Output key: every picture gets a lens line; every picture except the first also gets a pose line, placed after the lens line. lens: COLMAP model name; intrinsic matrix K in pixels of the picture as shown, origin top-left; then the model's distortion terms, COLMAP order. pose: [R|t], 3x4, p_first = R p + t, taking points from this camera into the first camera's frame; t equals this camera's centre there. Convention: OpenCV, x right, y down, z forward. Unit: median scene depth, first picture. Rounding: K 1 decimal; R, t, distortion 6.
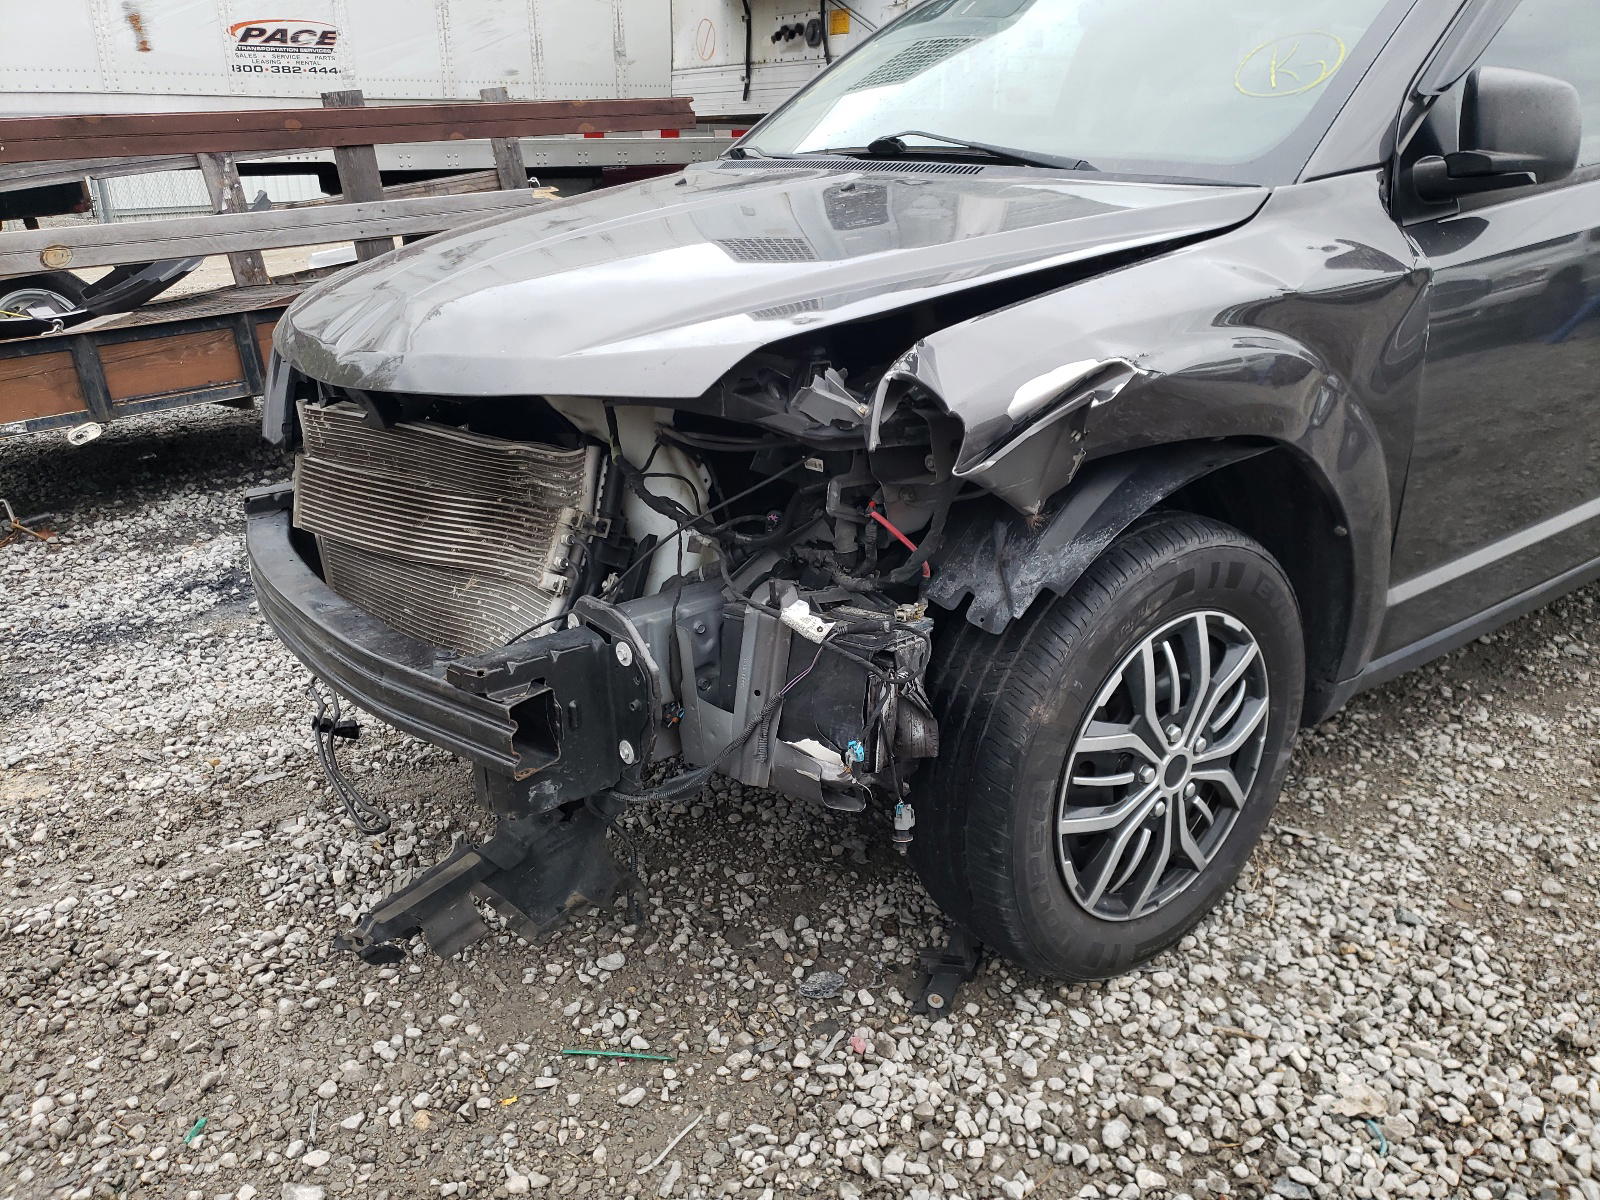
lens RADIAL K [[1251.6, 0, 800.0], [0, 1251.6, 585.1], [0, 0, 1]] dist [0.062323, -0.042075]
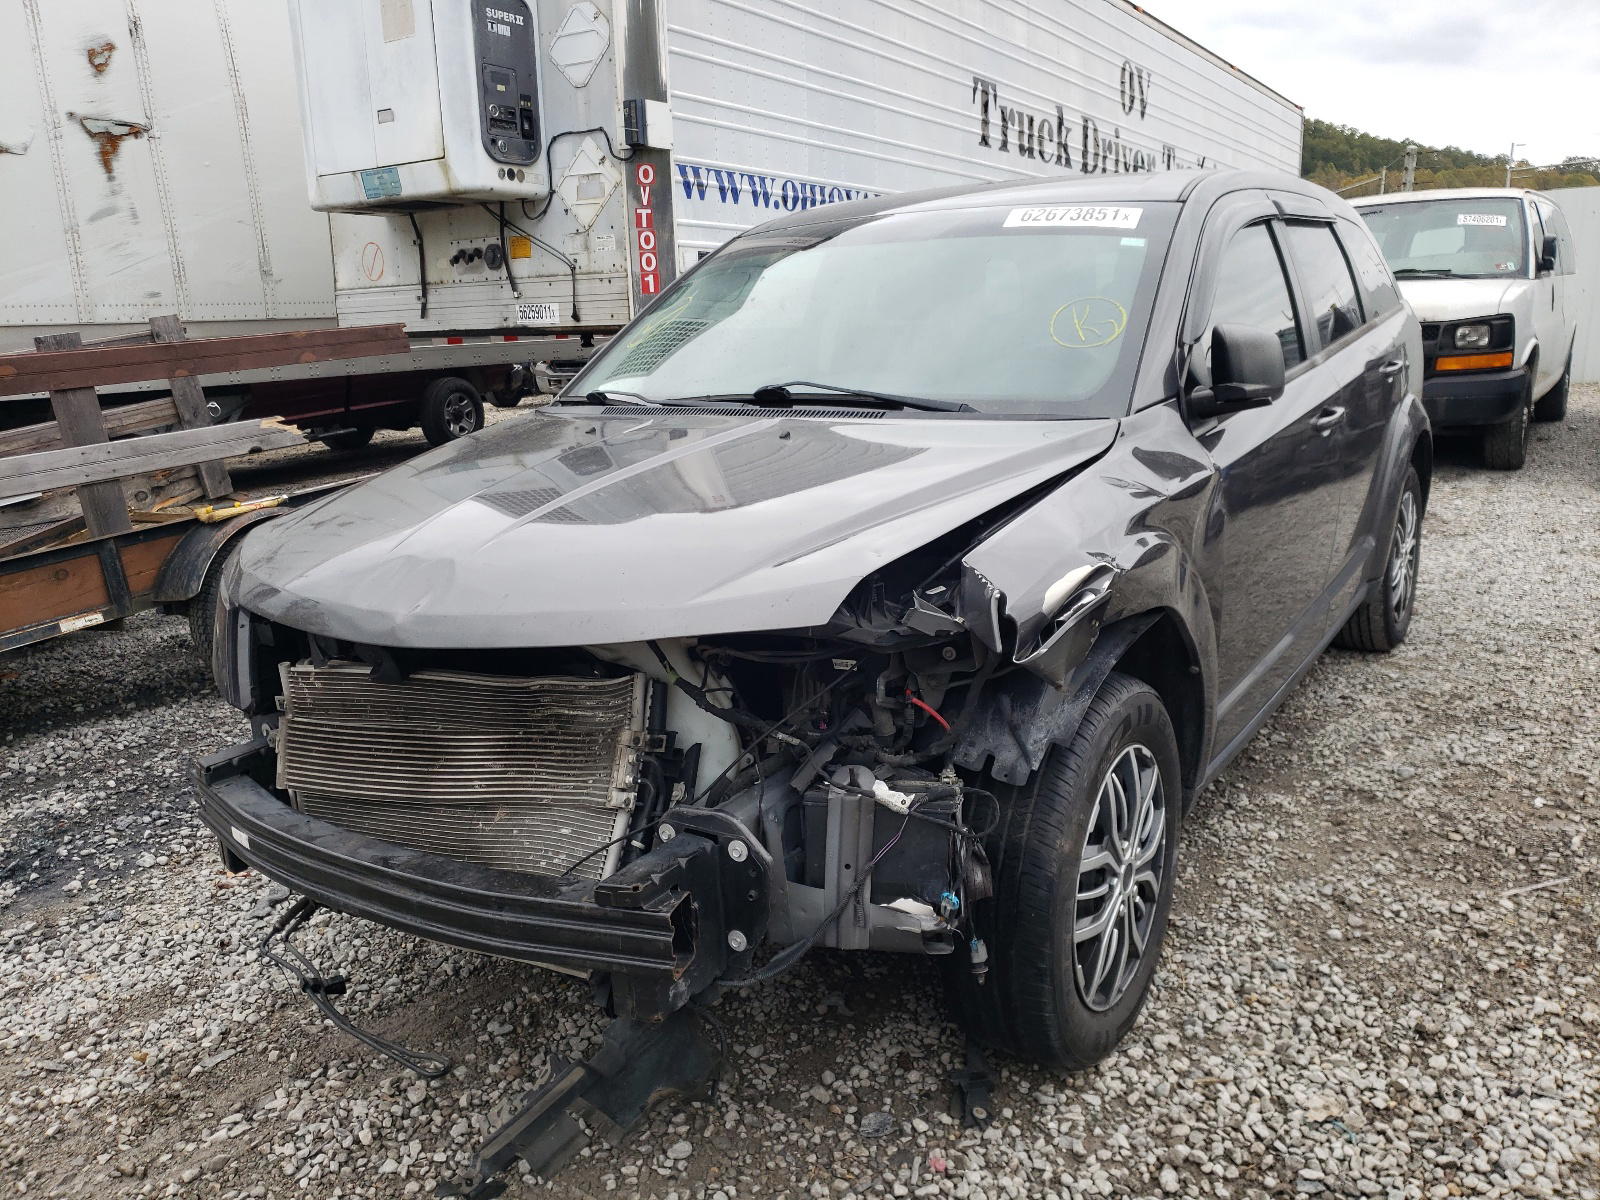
lens RADIAL K [[1251.6, 0, 801.9], [0, 1251.6, 612.7], [0, 0, 1]] dist [0.062323, -0.042075]
pose [[0.943123, -0.104523, 0.315584, -0.363635], [0.139865, 0.985940, -0.091439, -0.039838], [-0.301589, 0.130377, 0.944482, -0.107113]]
